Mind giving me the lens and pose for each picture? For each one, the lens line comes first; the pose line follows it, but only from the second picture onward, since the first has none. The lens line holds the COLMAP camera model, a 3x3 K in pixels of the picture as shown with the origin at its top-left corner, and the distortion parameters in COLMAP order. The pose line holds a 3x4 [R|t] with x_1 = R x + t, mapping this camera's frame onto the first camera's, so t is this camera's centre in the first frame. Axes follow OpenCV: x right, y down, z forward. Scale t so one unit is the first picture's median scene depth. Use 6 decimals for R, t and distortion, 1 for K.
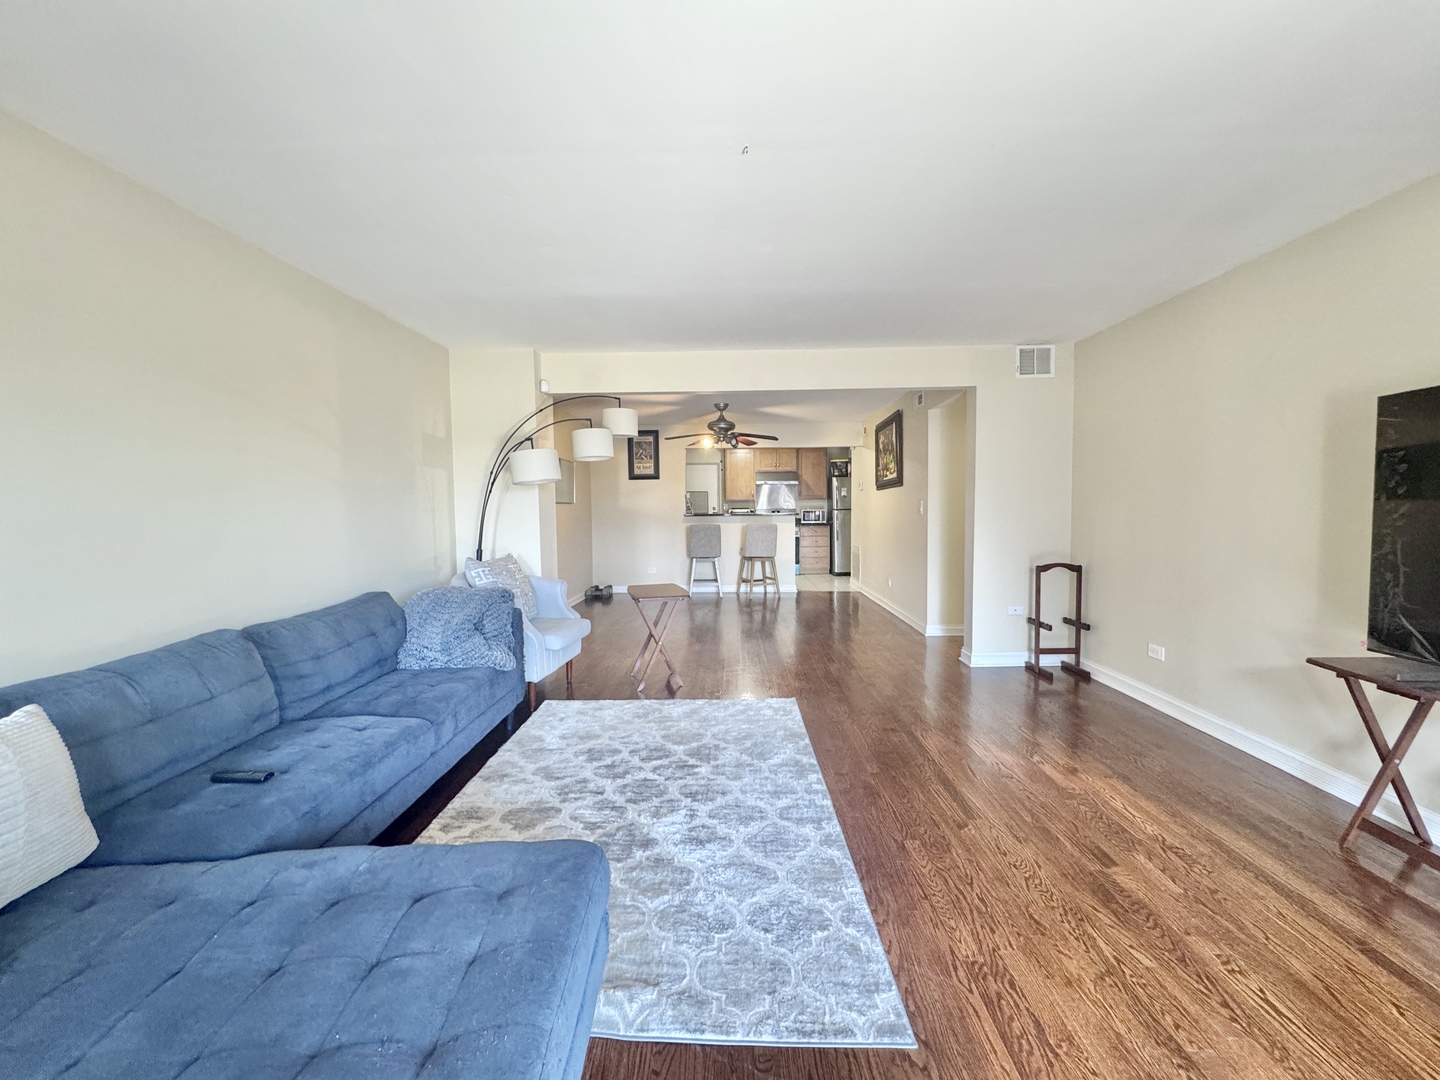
lens RADIAL K [[575.8, 0, 718.3], [0, 575.8, 540.1], [0, 0, 1]] dist [-0.001643, -0.000039]
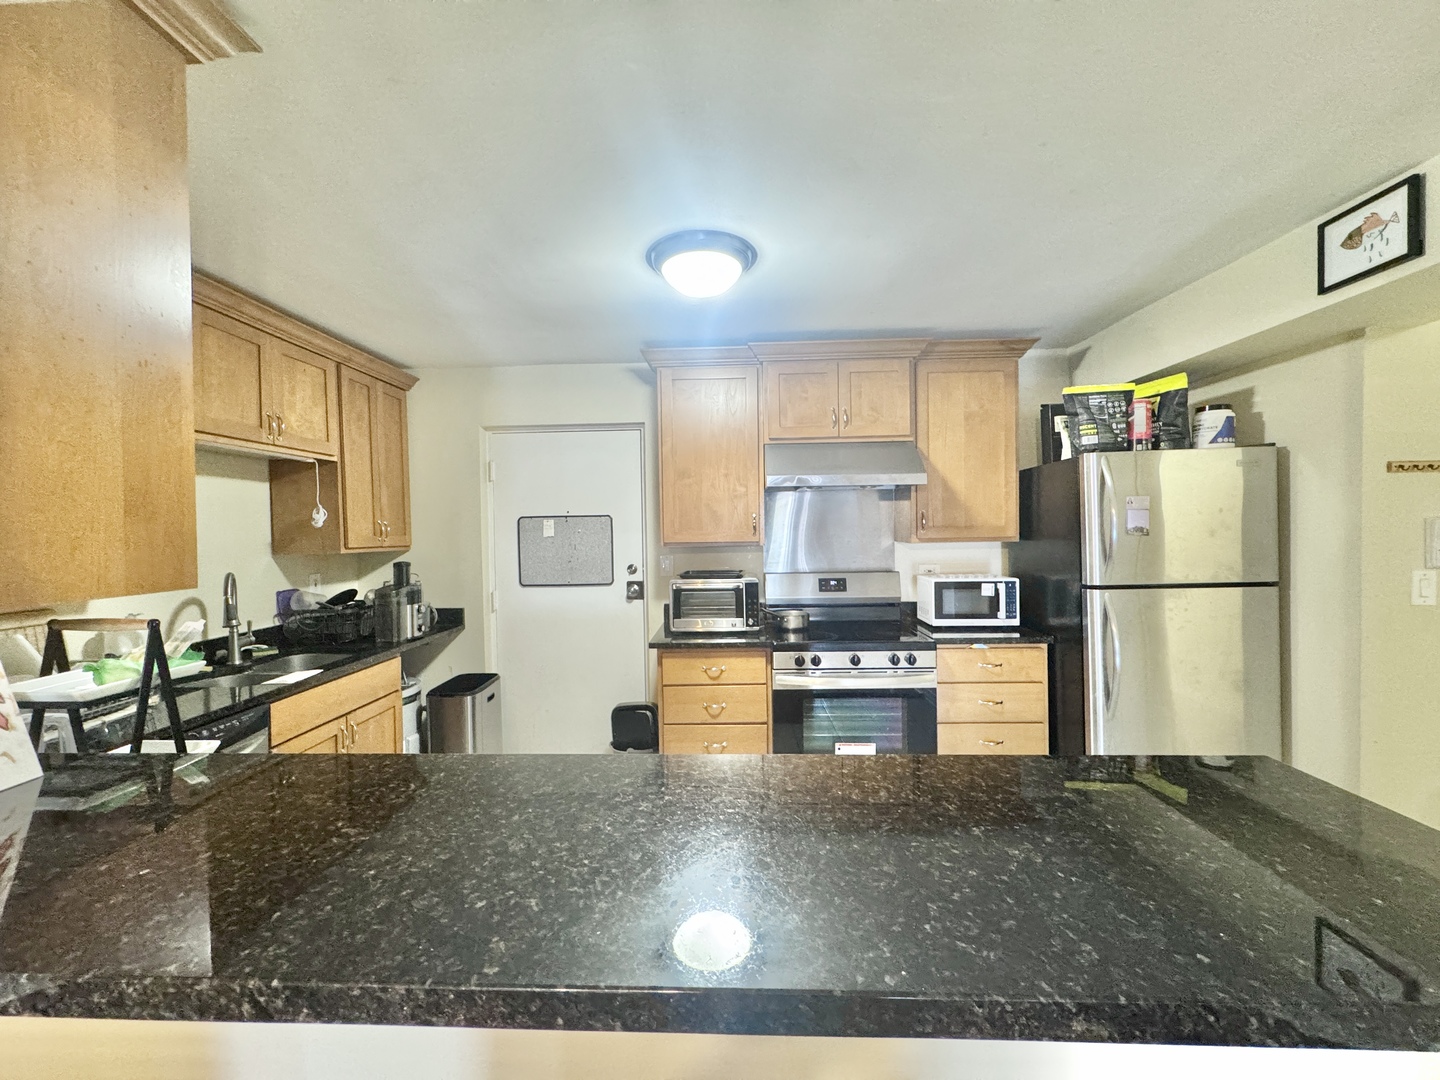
lens RADIAL K [[575.8, 0, 718.3], [0, 575.8, 540.1], [0, 0, 1]] dist [-0.001643, -0.000039]
pose [[0.999958, -0.007750, -0.004916, 0.110243], [0.007533, 0.999057, -0.042764, -0.151380], [0.005243, 0.042726, 0.999073, 1.815386]]
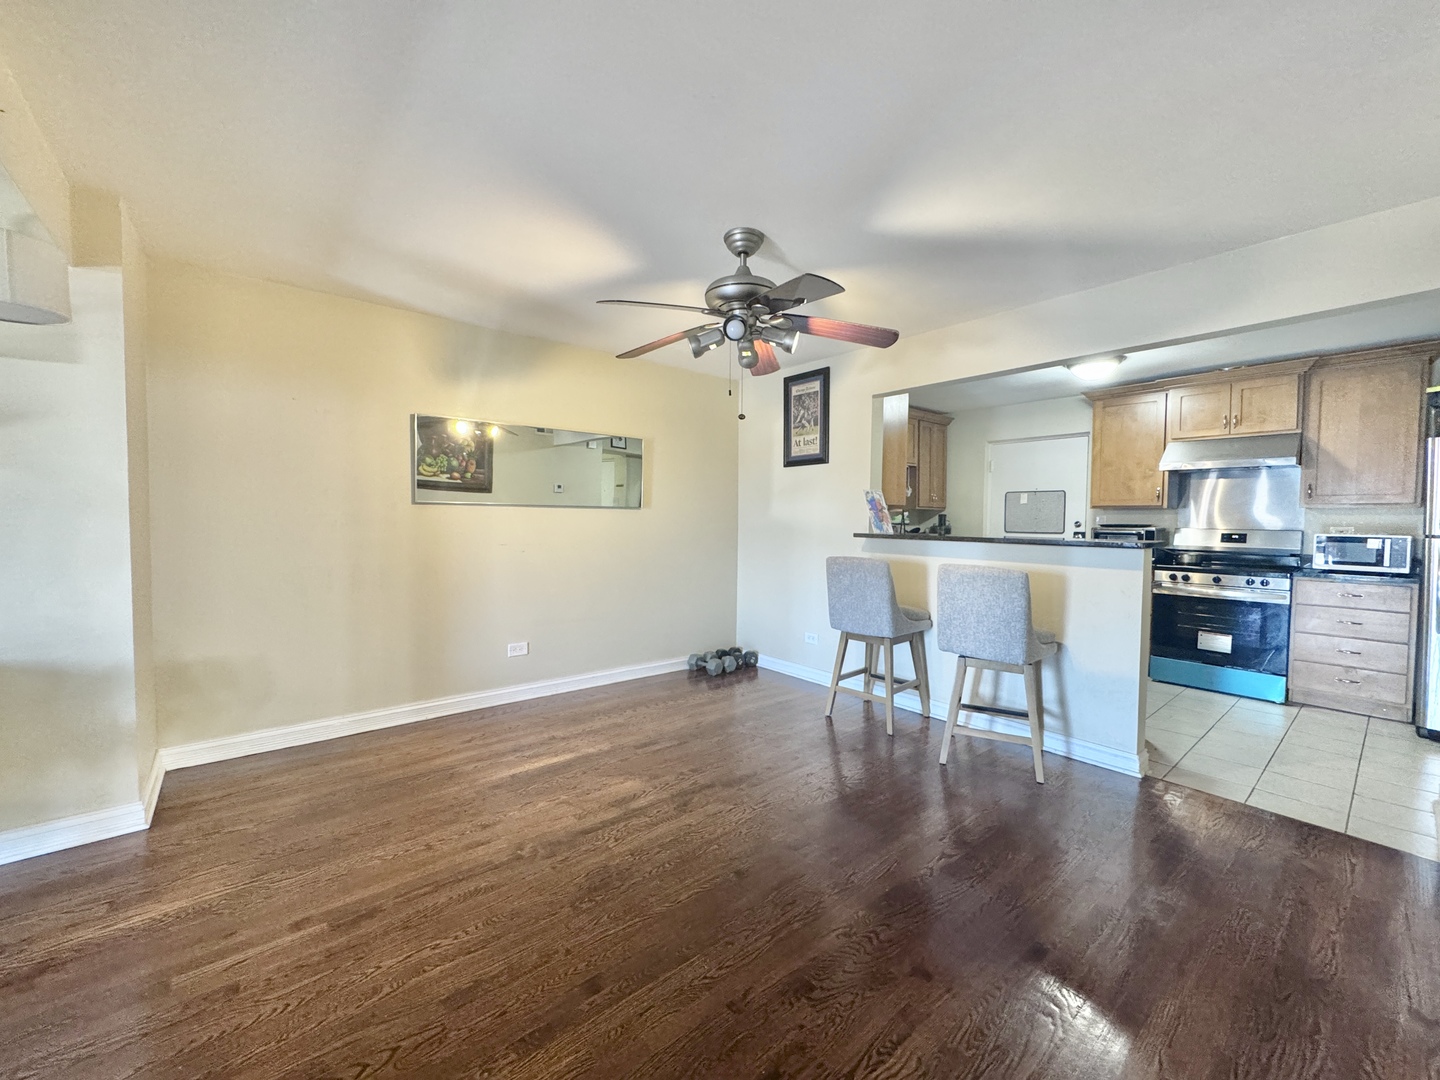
lens RADIAL K [[577.9, 0, 720.0], [0, 577.9, 540.0], [0, 0, 1]] dist [-0.001851, -0.000124]
pose [[0.663924, 0.044081, -0.746499, 0.426550], [-0.060012, 0.998182, 0.005569, -0.068237], [0.745388, 0.041102, 0.665363, 1.154241]]
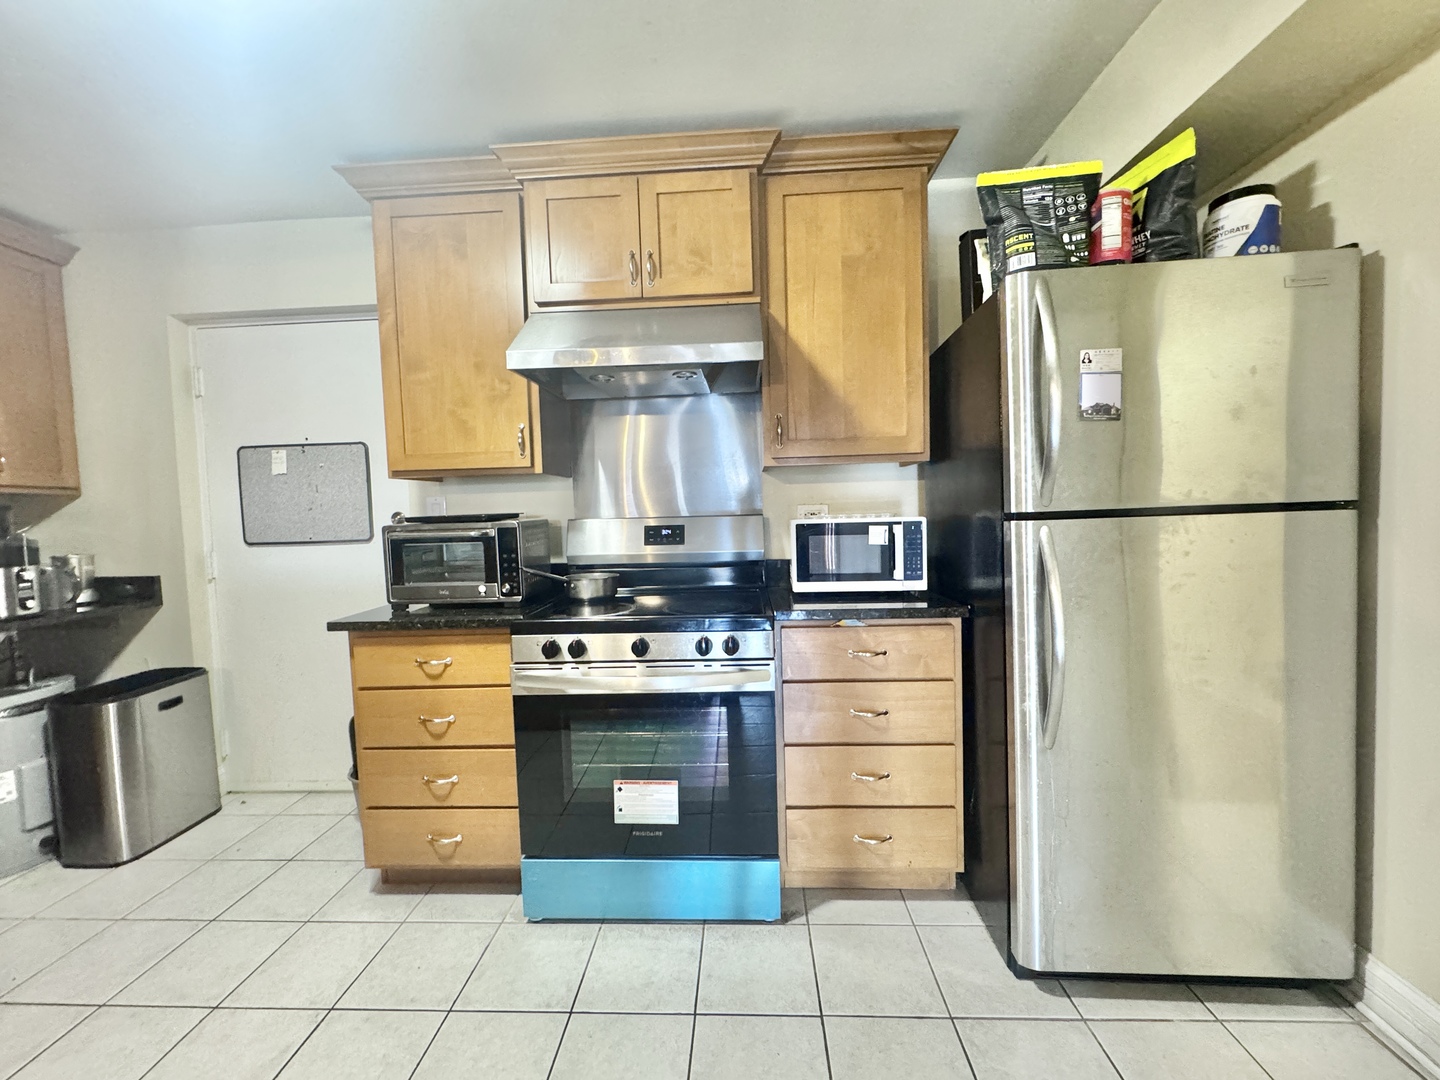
lens RADIAL K [[575.8, 0, 718.3], [0, 575.8, 540.1], [0, 0, 1]] dist [-0.001643, -0.000039]
pose [[0.999649, -0.018596, -0.018869, 0.317204], [0.018407, 0.999780, -0.010096, -0.112664], [0.019053, 0.009745, 0.999771, 2.066723]]
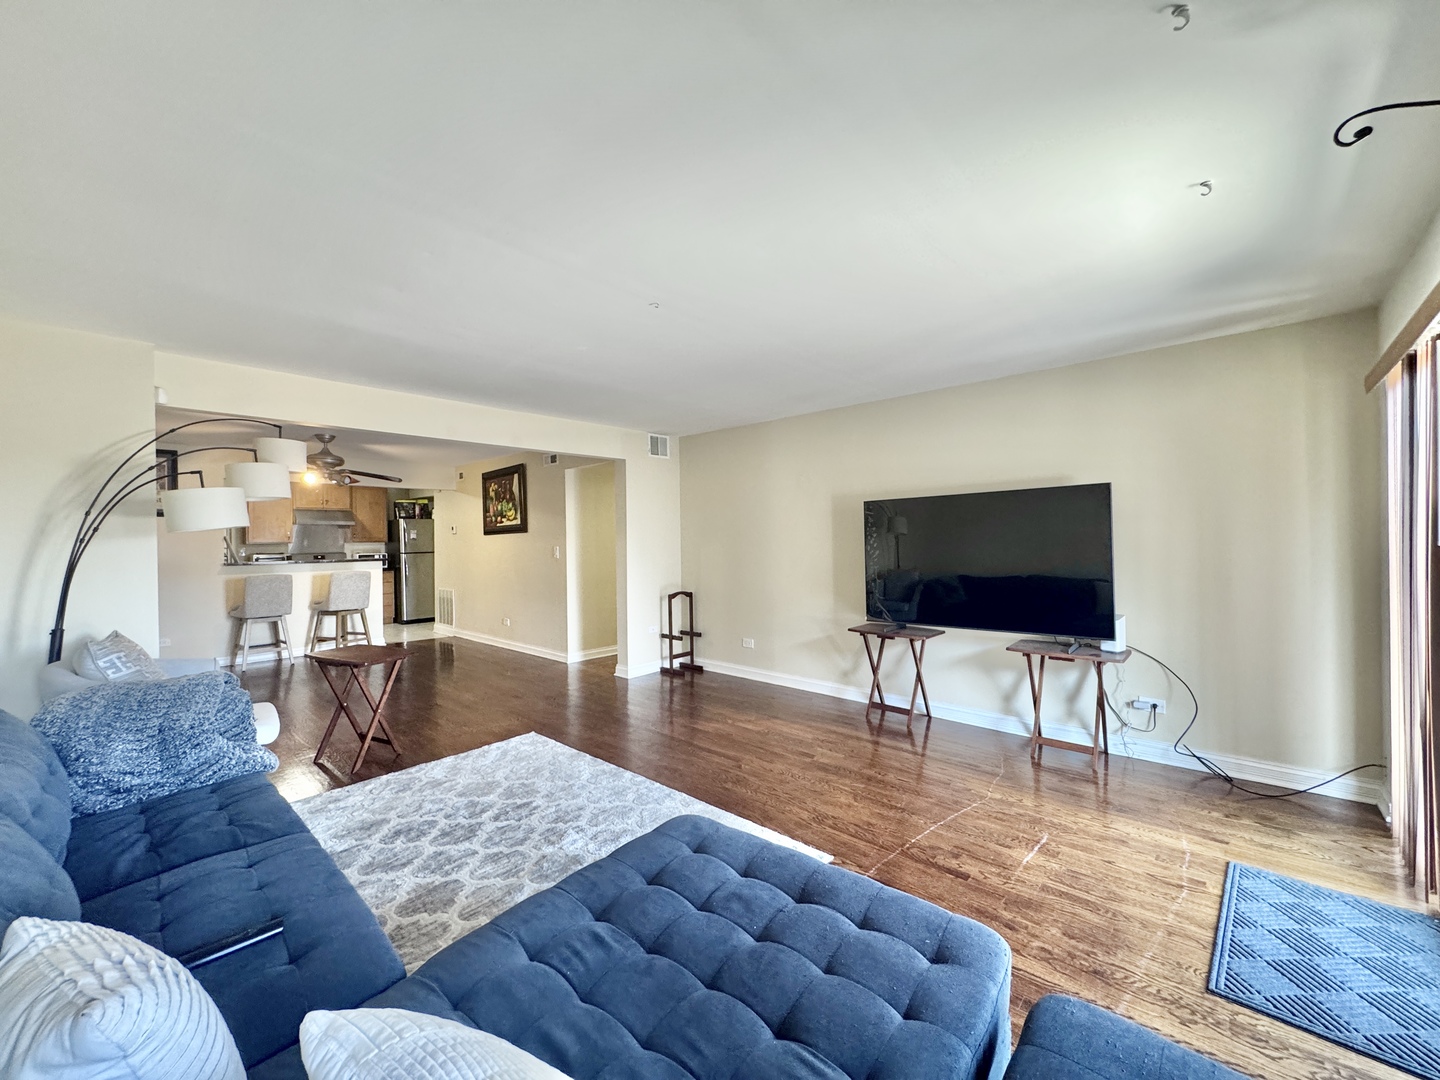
lens RADIAL K [[575.8, 0, 718.3], [0, 575.8, 540.1], [0, 0, 1]] dist [-0.001643, -0.000039]
pose [[0.657278, 0.000941, 0.753648, -0.394229], [0.049767, 0.997762, -0.044649, -0.017350], [-0.752003, 0.066853, 0.655761, 0.003842]]
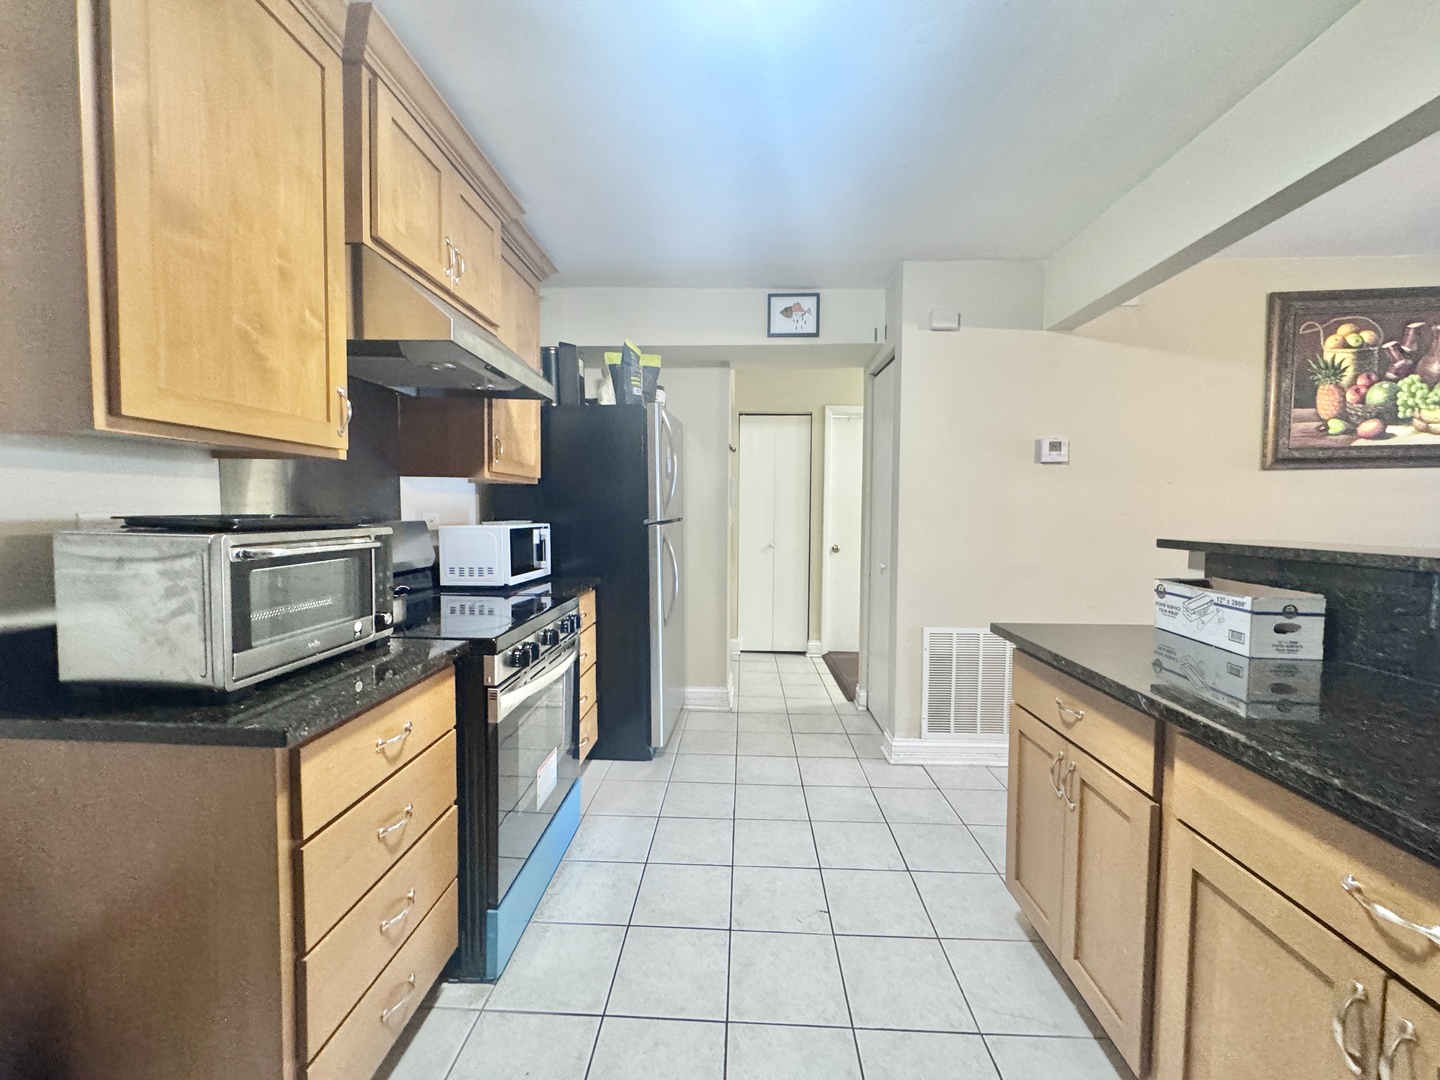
lens RADIAL K [[575.8, 0, 718.3], [0, 575.8, 540.1], [0, 0, 1]] dist [-0.001643, -0.000039]
pose [[0.011173, -0.043552, 0.998989, -0.173526], [0.053943, 0.997622, 0.042889, -0.130673], [-0.998482, 0.053409, 0.013496, 2.315724]]
